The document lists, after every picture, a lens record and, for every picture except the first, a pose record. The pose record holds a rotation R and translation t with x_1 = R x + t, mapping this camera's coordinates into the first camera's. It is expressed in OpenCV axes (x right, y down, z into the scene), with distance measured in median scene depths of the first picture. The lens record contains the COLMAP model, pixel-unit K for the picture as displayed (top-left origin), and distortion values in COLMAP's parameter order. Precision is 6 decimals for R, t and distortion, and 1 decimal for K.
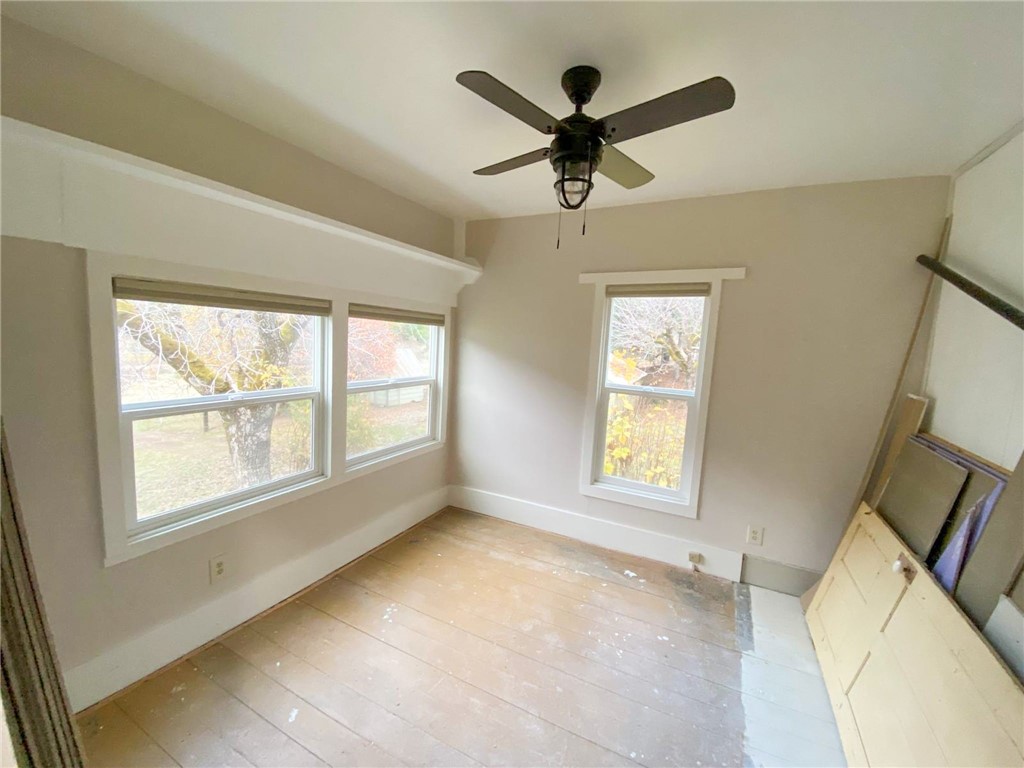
lens RADIAL K [[408.0, 0, 511.2], [0, 408.0, 382.4], [0, 0, 1]] dist [0.002812, -0.000267]
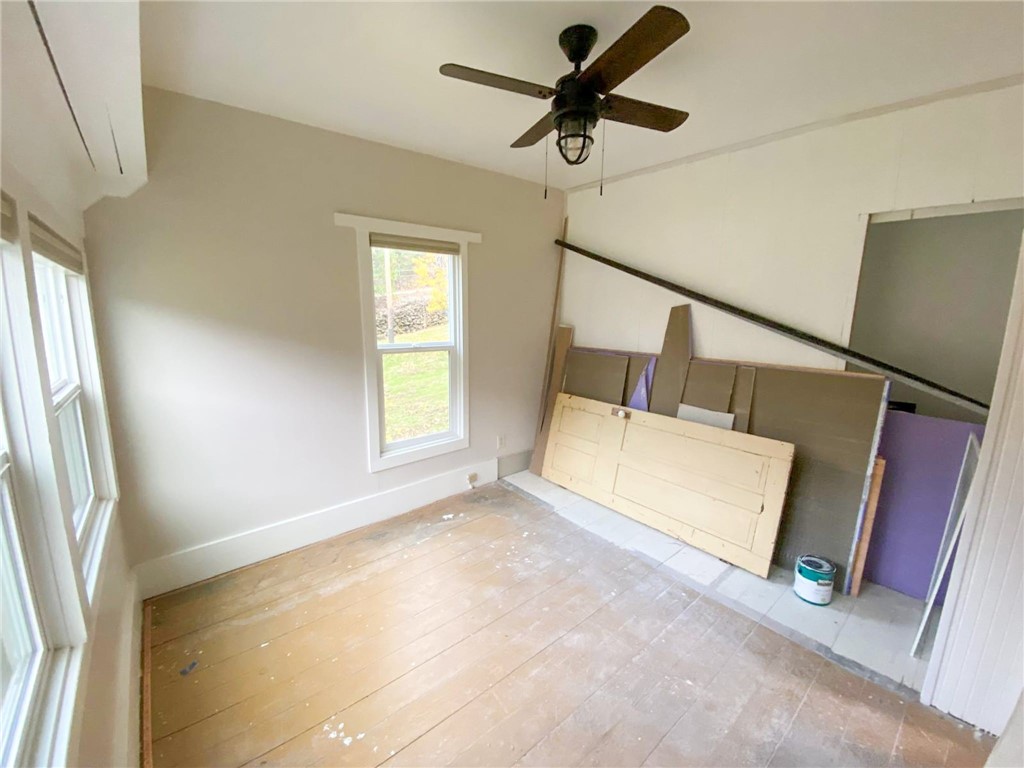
lens RADIAL K [[408.0, 0, 511.2], [0, 408.0, 382.4], [0, 0, 1]] dist [0.002812, -0.000267]
pose [[0.398417, -0.208661, 0.893154, -0.518927], [0.117373, 0.977372, 0.175978, -0.043817], [-0.909663, 0.034719, 0.413893, 0.391374]]
